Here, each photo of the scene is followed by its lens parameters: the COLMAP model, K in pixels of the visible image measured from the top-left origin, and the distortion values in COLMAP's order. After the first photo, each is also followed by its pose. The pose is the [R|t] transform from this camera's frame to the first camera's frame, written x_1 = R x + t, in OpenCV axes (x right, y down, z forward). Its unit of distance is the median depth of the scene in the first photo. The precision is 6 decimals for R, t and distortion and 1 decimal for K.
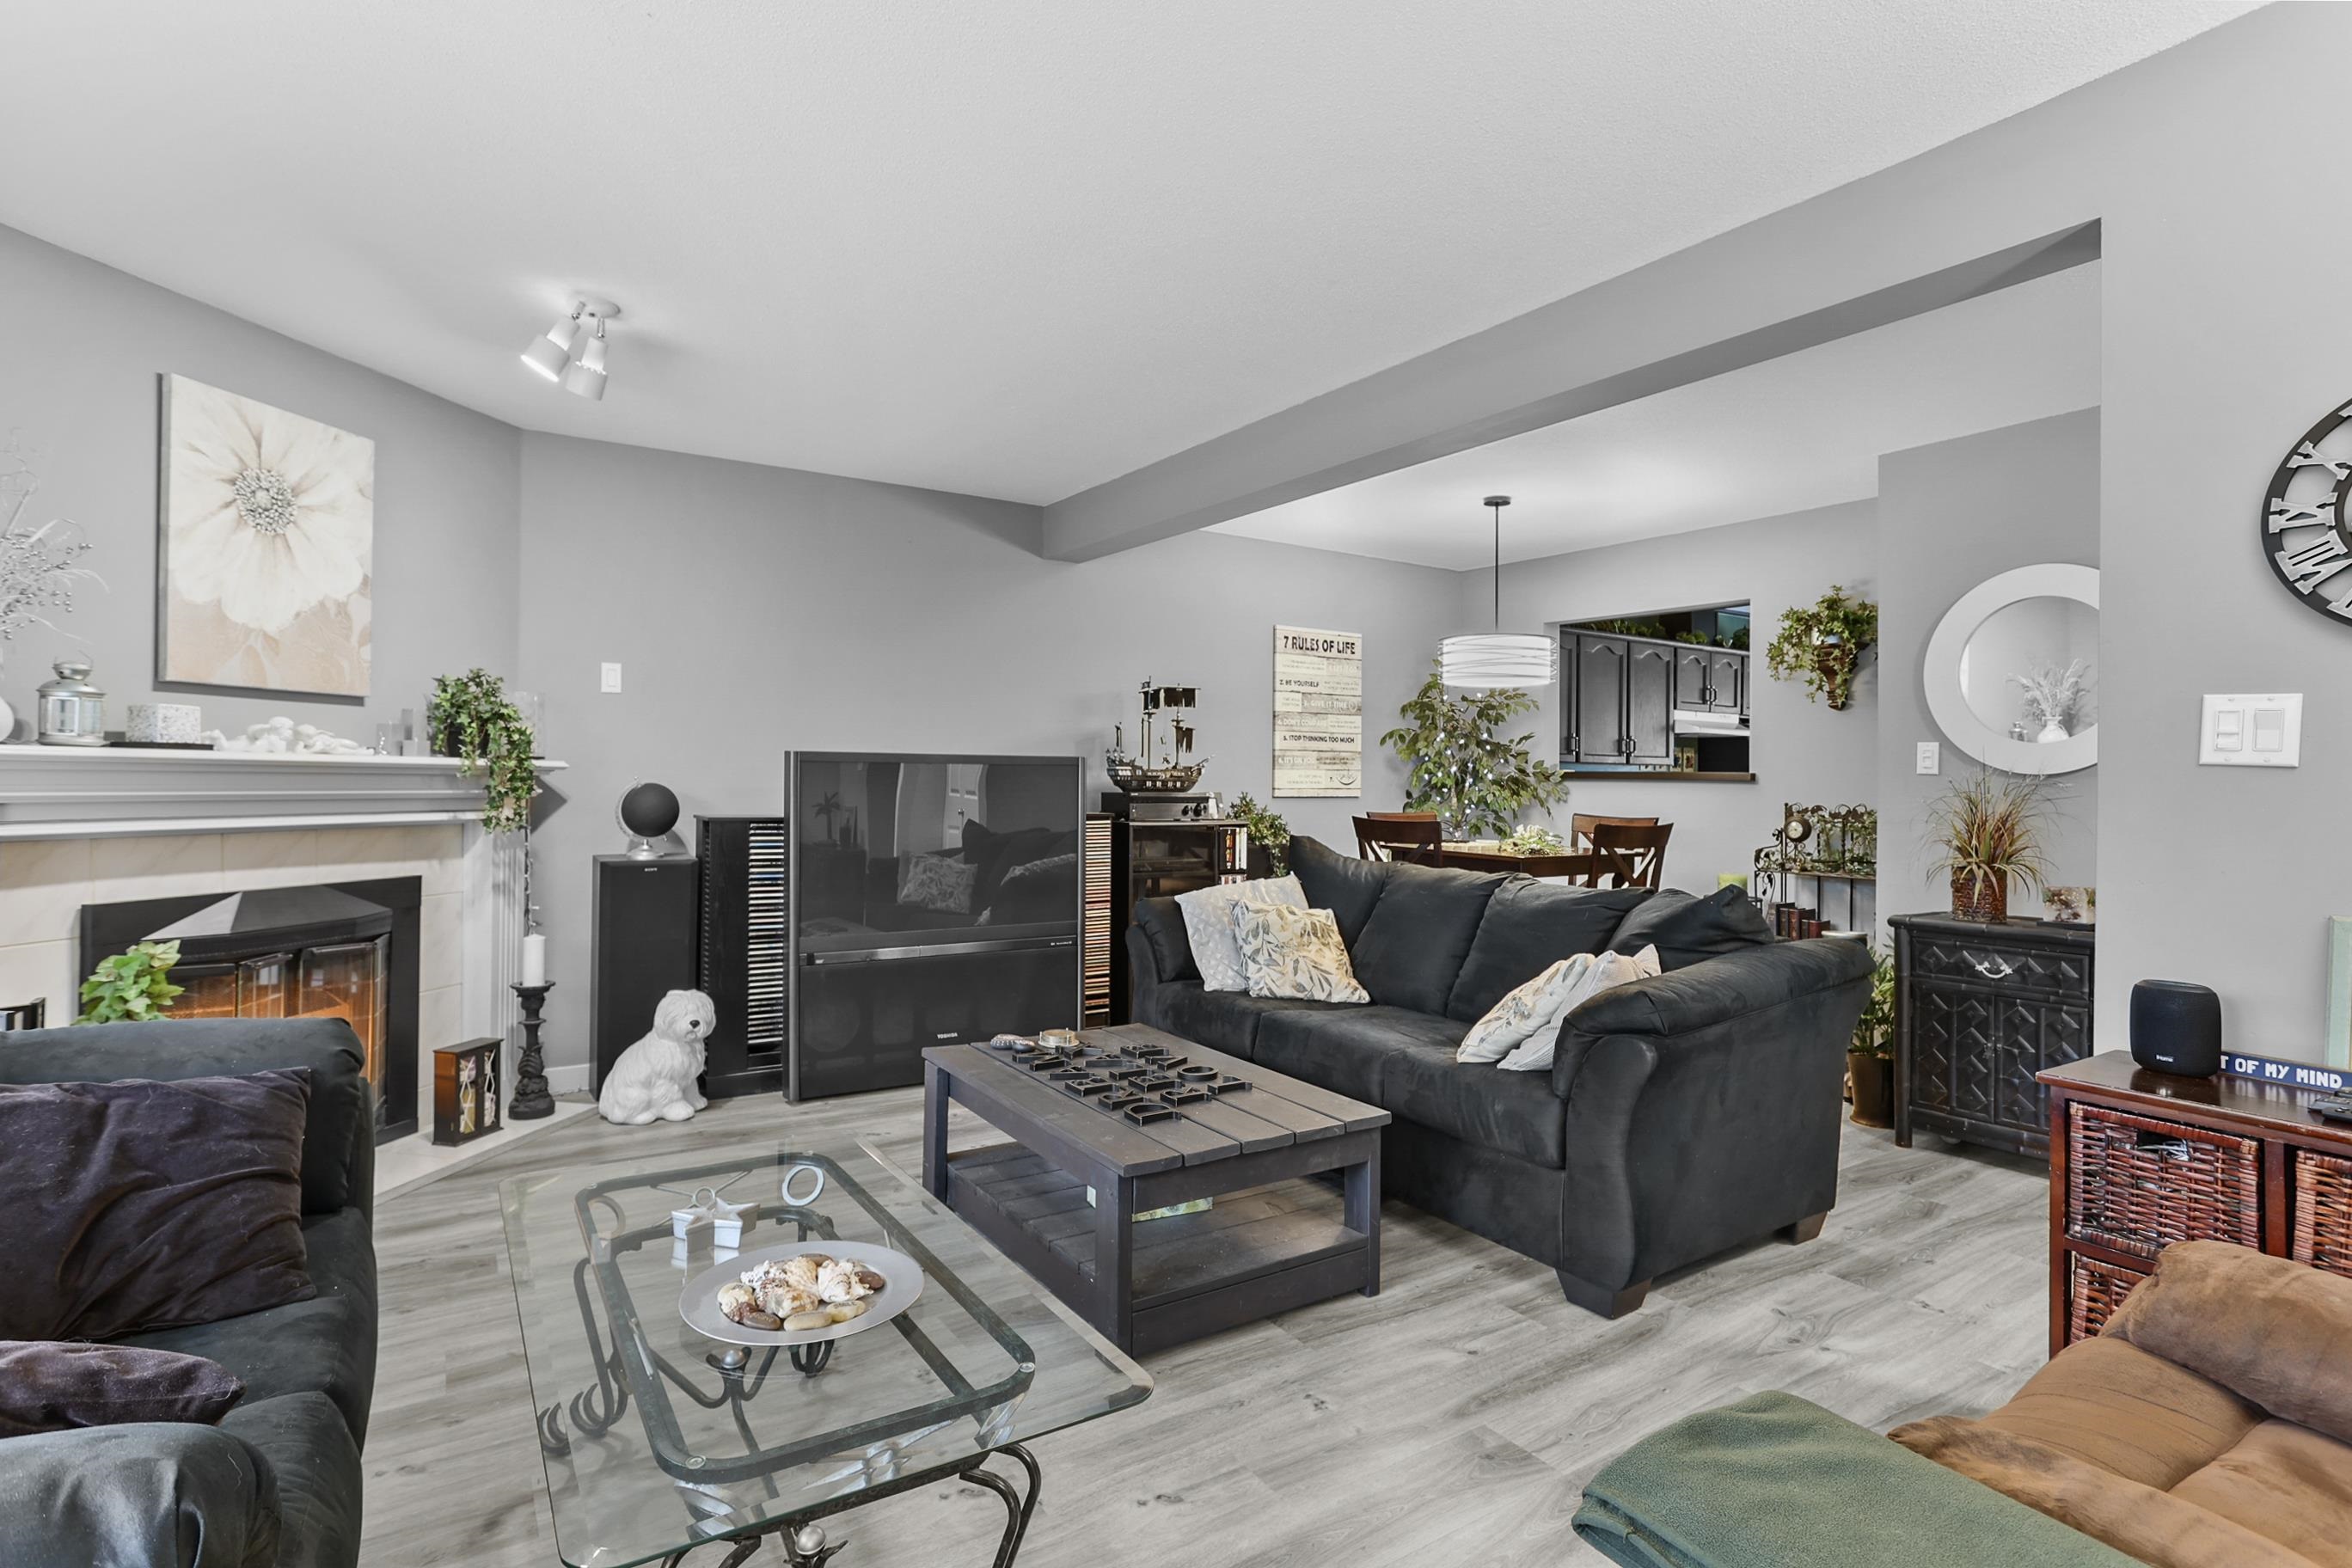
lens RADIAL K [[1141.2, 0, 1149.6], [0, 1141.2, 780.7], [0, 0, 1]] dist [-0.056410, 0.031206]
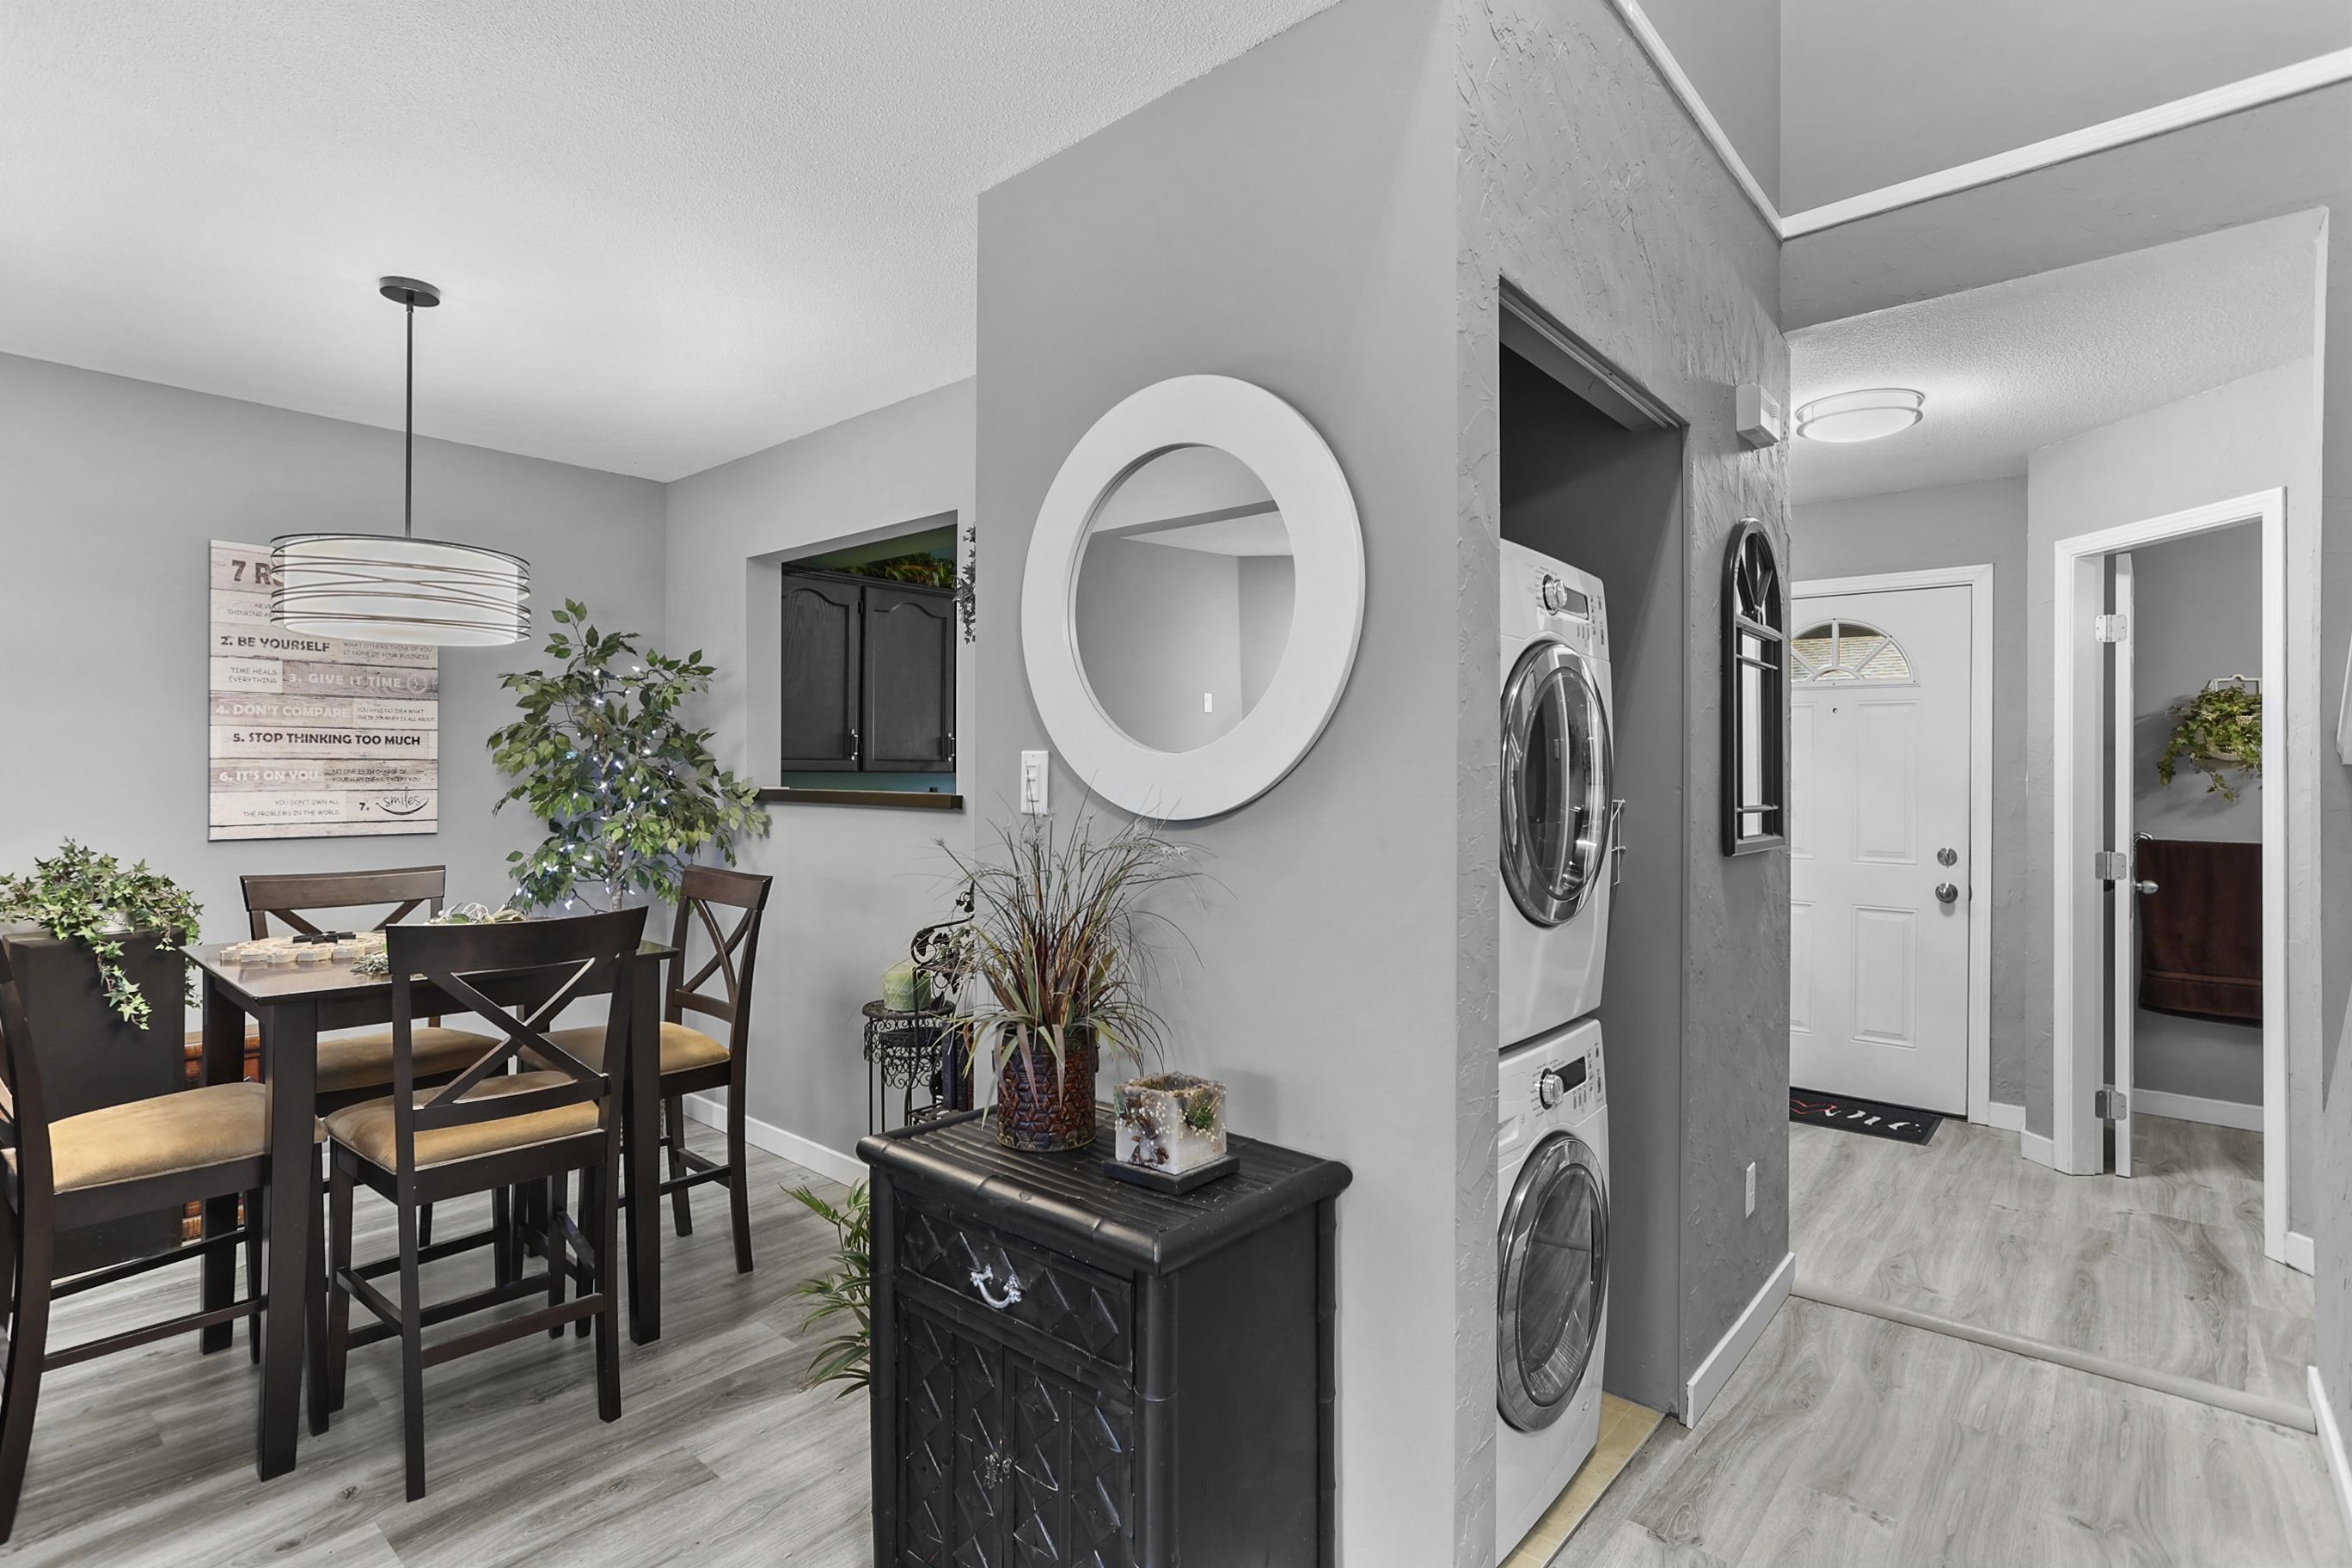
lens RADIAL K [[1141.2, 0, 1149.6], [0, 1141.2, 780.7], [0, 0, 1]] dist [-0.056410, 0.031206]
pose [[0.960525, -0.009358, 0.278036, 0.406178], [0.007642, 0.999944, 0.007255, -0.016217], [-0.278089, -0.004844, 0.960543, 0.332163]]
